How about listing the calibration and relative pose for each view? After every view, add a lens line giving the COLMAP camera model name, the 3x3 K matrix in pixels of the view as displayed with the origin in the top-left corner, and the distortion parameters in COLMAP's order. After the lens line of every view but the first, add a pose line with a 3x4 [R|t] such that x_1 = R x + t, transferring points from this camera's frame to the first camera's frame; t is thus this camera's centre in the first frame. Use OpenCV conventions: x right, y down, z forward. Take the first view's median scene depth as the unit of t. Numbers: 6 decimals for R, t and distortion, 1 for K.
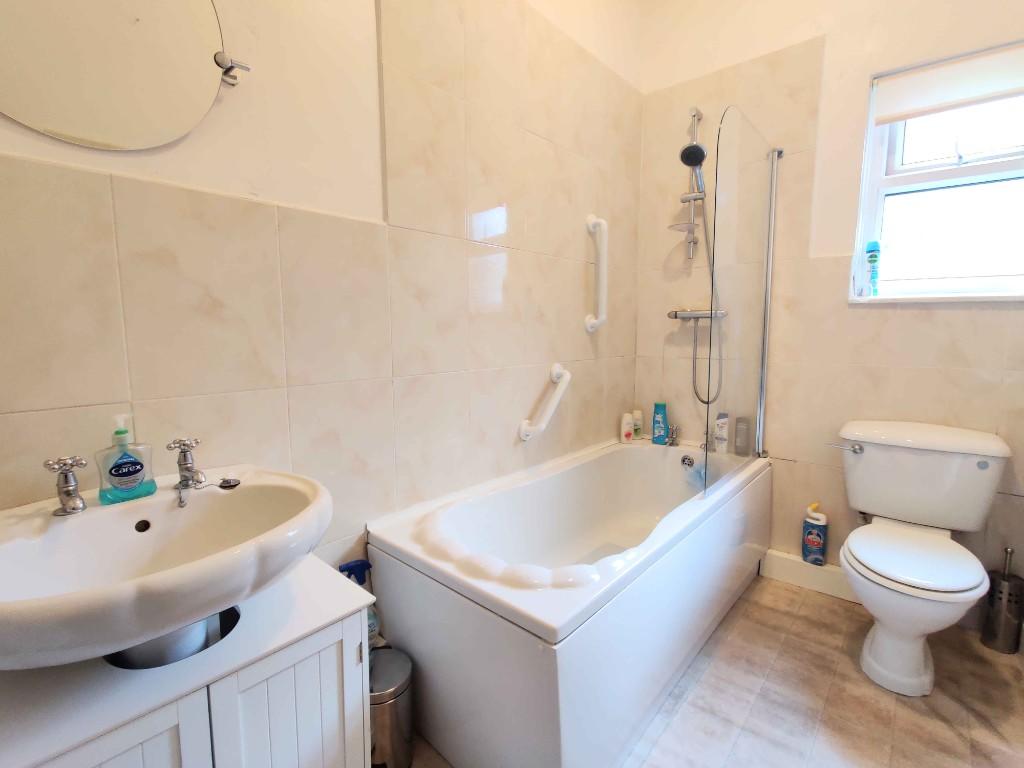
lens RADIAL K [[475.9, 0, 512.0], [0, 475.9, 384.0], [0, 0, 1]] dist [0.021116, -0.015281]
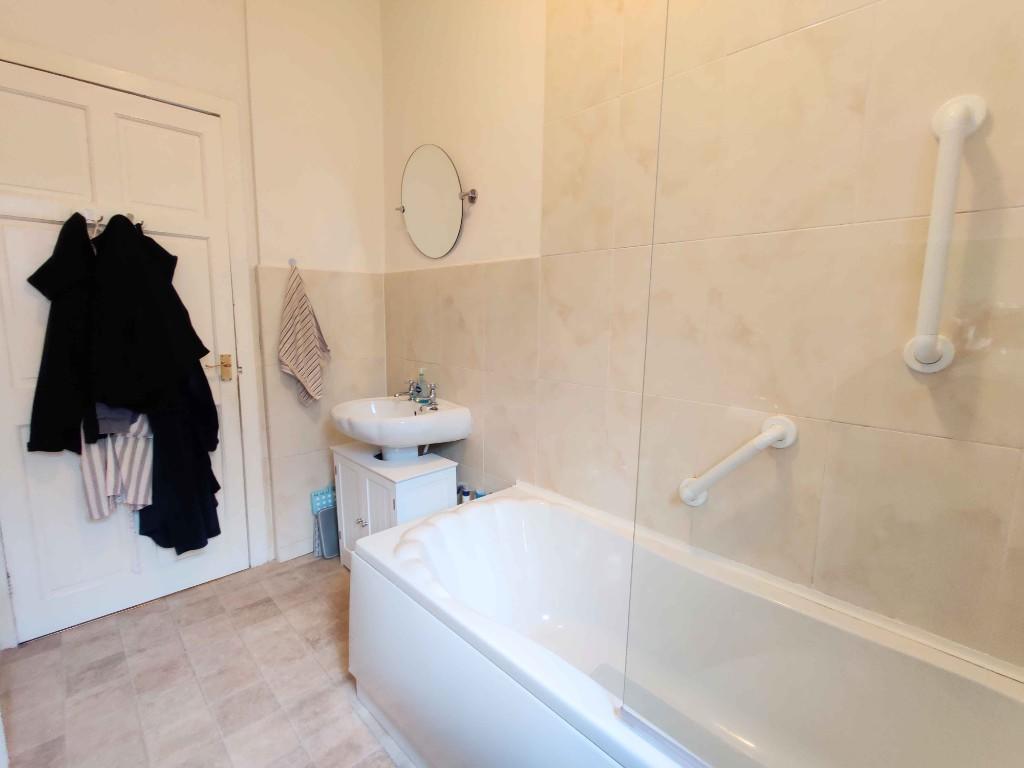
lens RADIAL K [[475.9, 0, 512.0], [0, 475.9, 384.0], [0, 0, 1]] dist [0.021116, -0.015281]
pose [[-0.071843, 0.136821, -0.987987, 0.958451], [-0.136865, 0.979825, 0.145643, -0.167273], [0.987981, 0.145685, -0.051667, 0.978528]]
